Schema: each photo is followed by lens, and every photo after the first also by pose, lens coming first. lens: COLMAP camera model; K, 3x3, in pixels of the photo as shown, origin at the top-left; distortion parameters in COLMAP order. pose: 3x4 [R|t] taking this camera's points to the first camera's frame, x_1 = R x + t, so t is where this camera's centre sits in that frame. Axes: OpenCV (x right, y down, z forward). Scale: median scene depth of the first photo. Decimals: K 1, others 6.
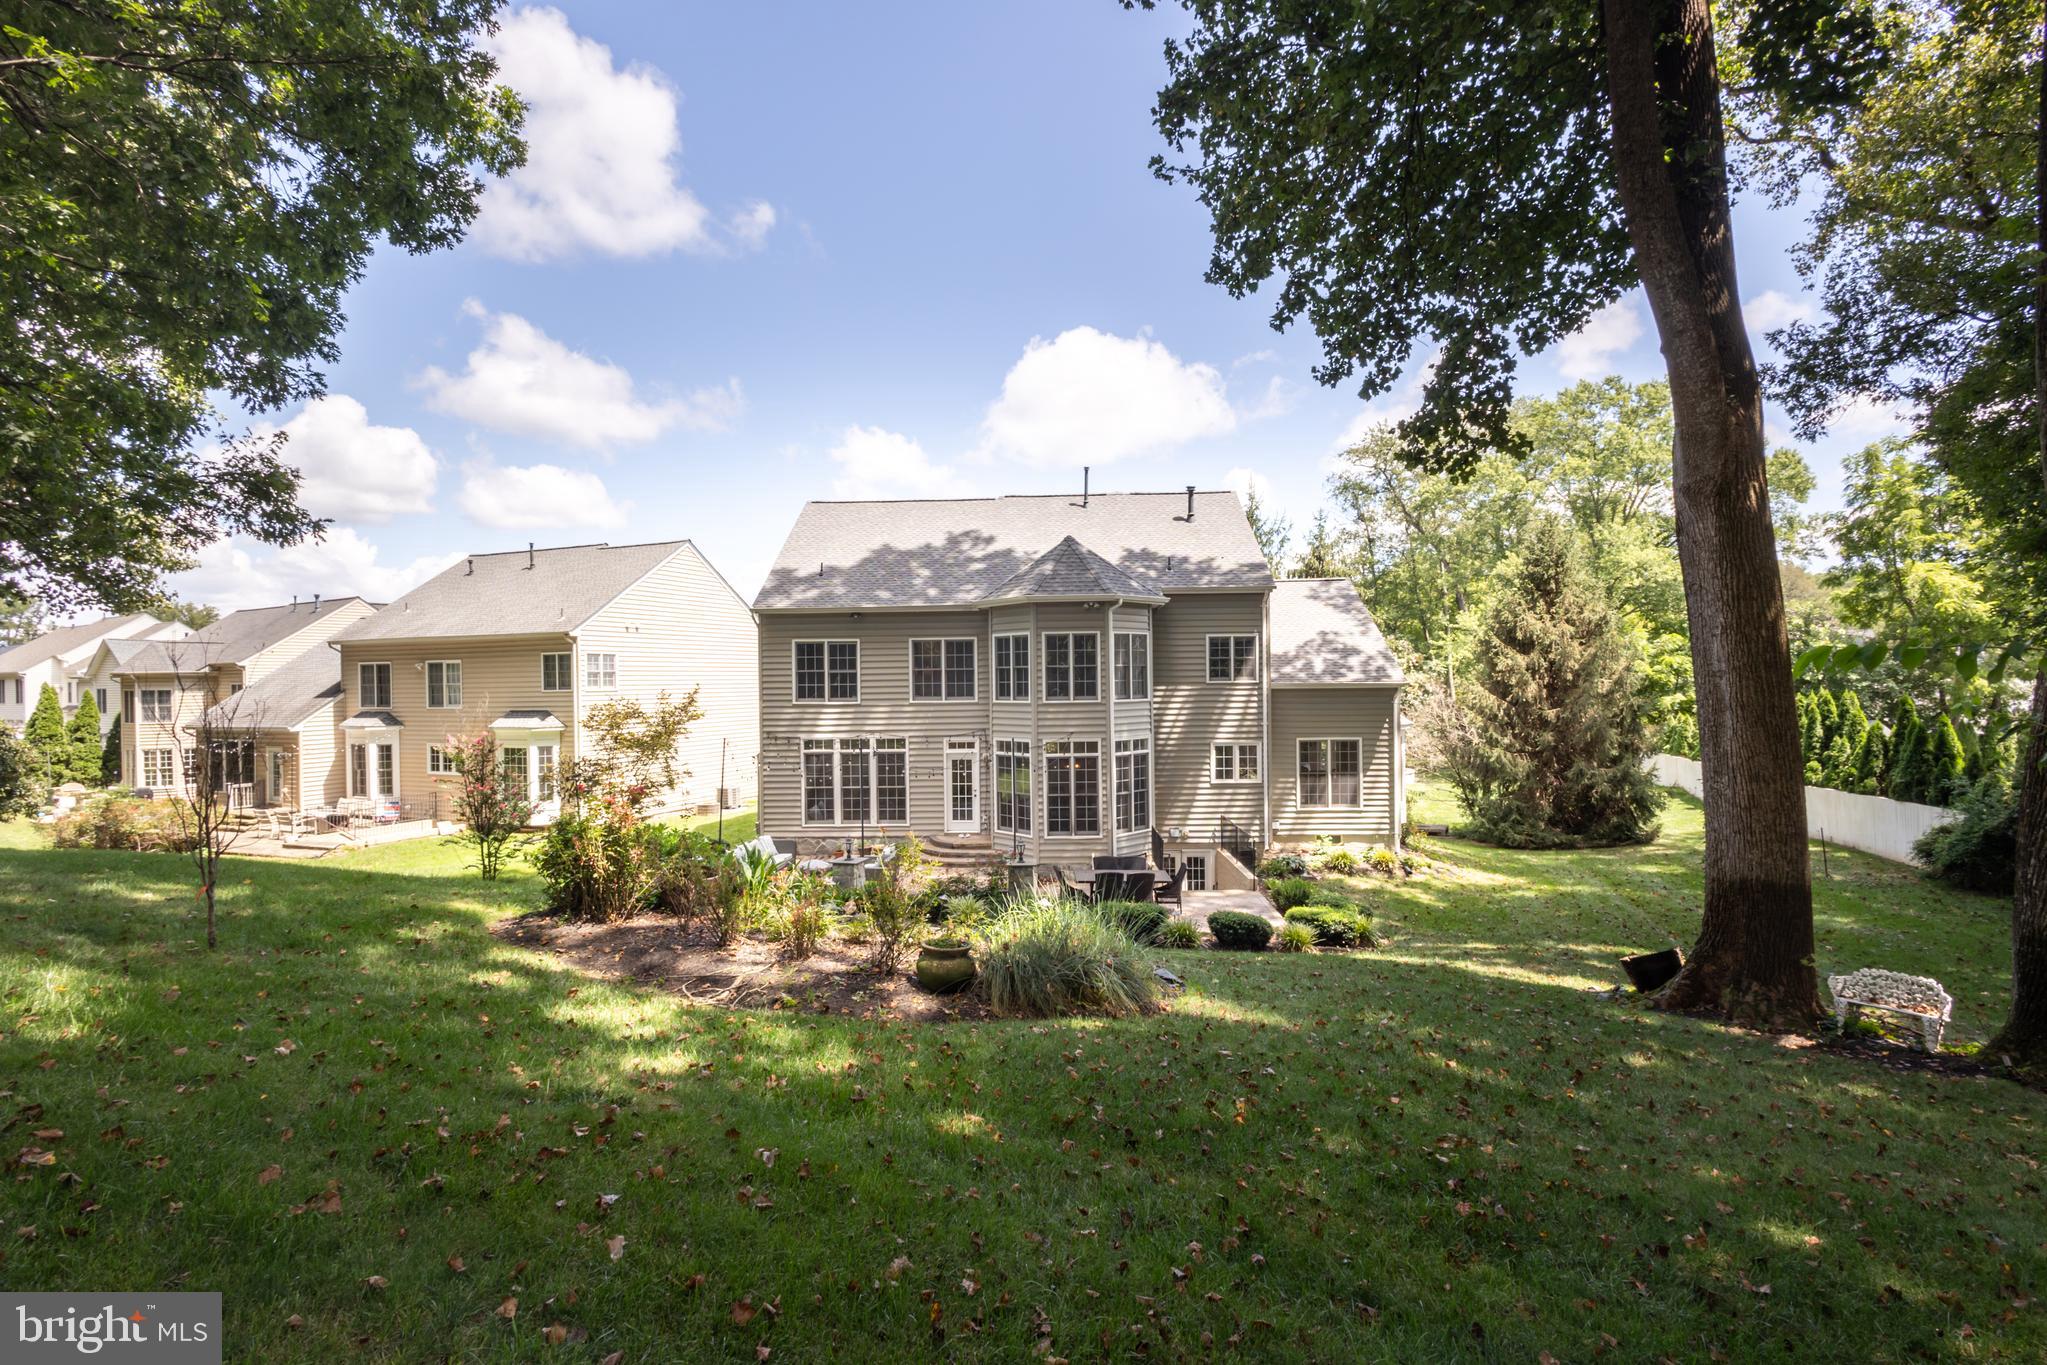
lens RADIAL K [[932.8, 0, 1027.9], [0, 932.8, 673.4], [0, 0, 1]] dist [0.010196, 0.000390]
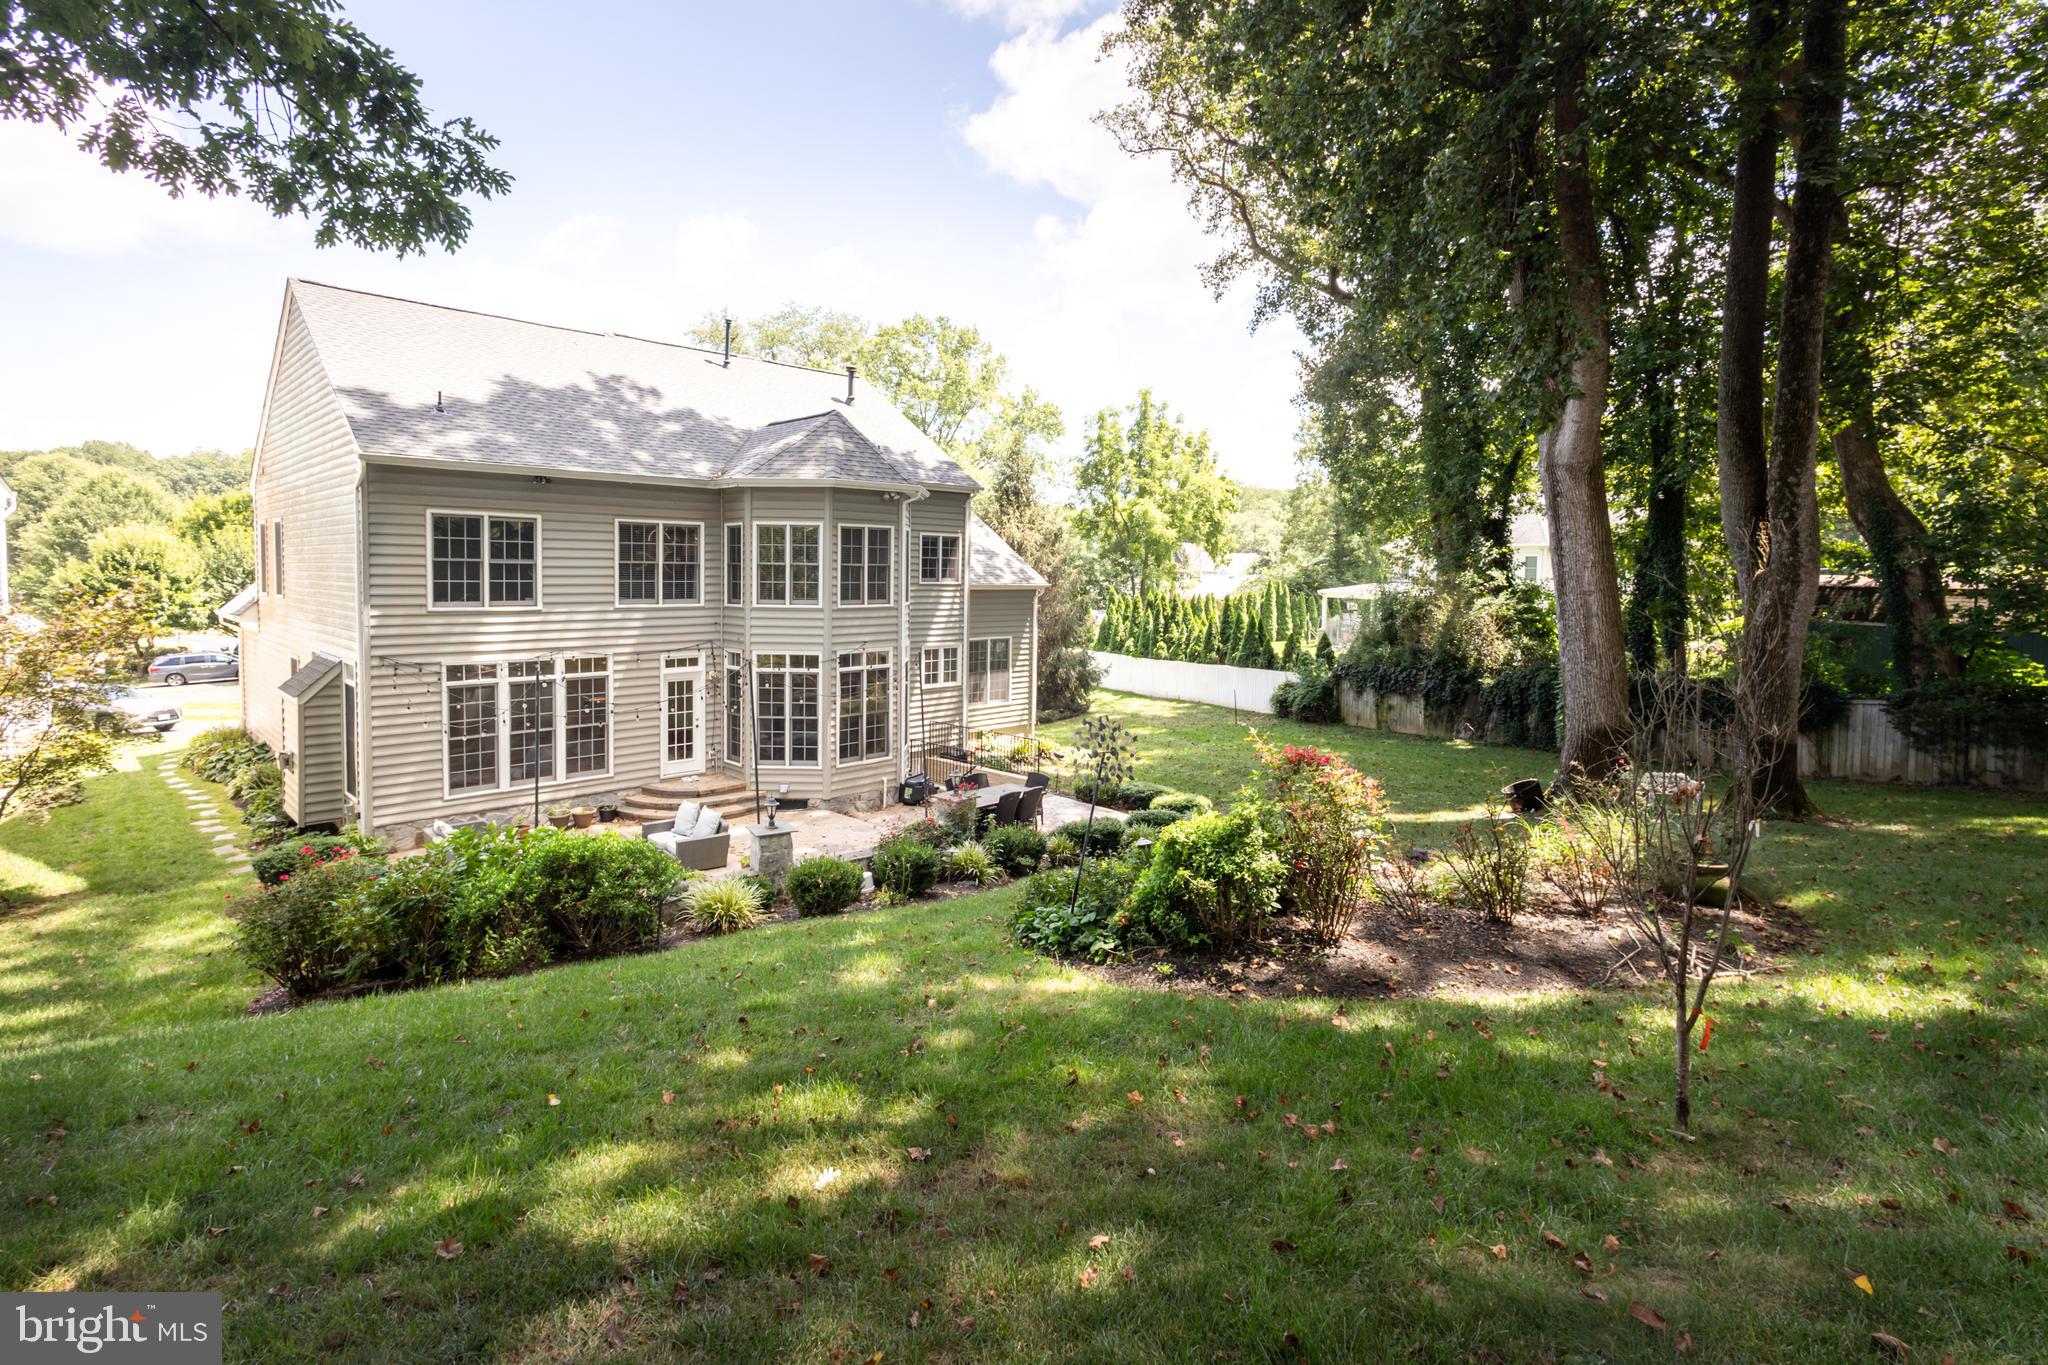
lens RADIAL K [[956.6, 0, 1016.6], [0, 956.6, 597.8], [0, 0, 1]] dist [0.011183, 0.000150]
pose [[0.691276, -0.001316, 0.722590, -0.447422], [-0.026918, 0.999257, 0.027571, -0.004901], [-0.722090, -0.038510, 0.690727, 0.259561]]
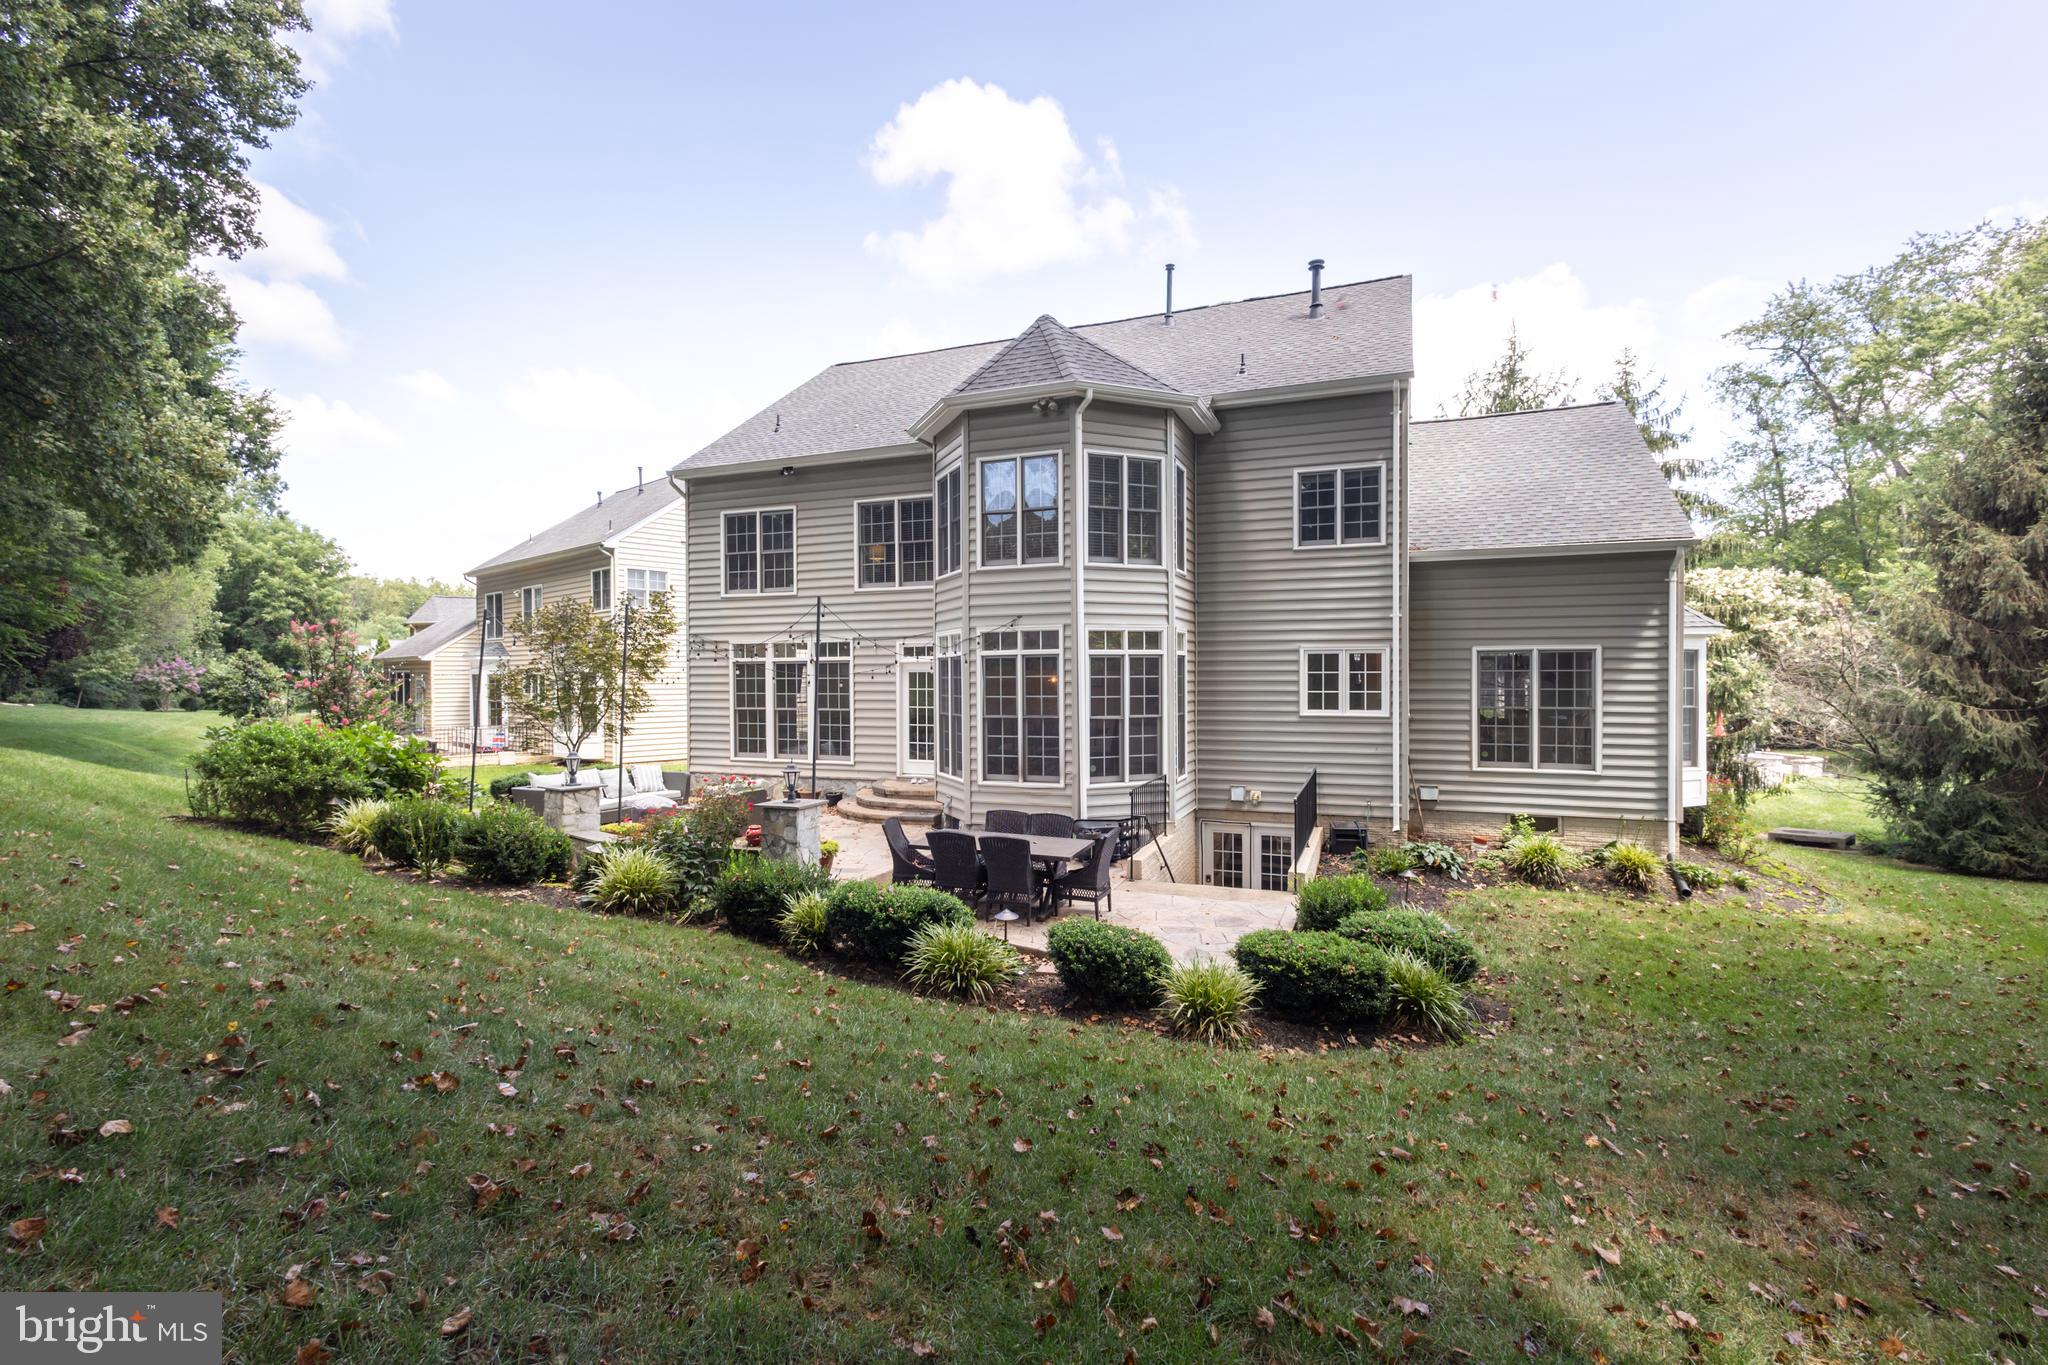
lens RADIAL K [[933.2, 0, 1028.4], [0, 933.2, 673.4], [0, 0, 1]] dist [0.010196, 0.000390]
pose [[0.939974, 0.007453, -0.341165, 0.239475], [-0.003883, 0.999930, 0.011146, 0.085153], [0.341225, -0.009152, 0.939937, 0.375240]]
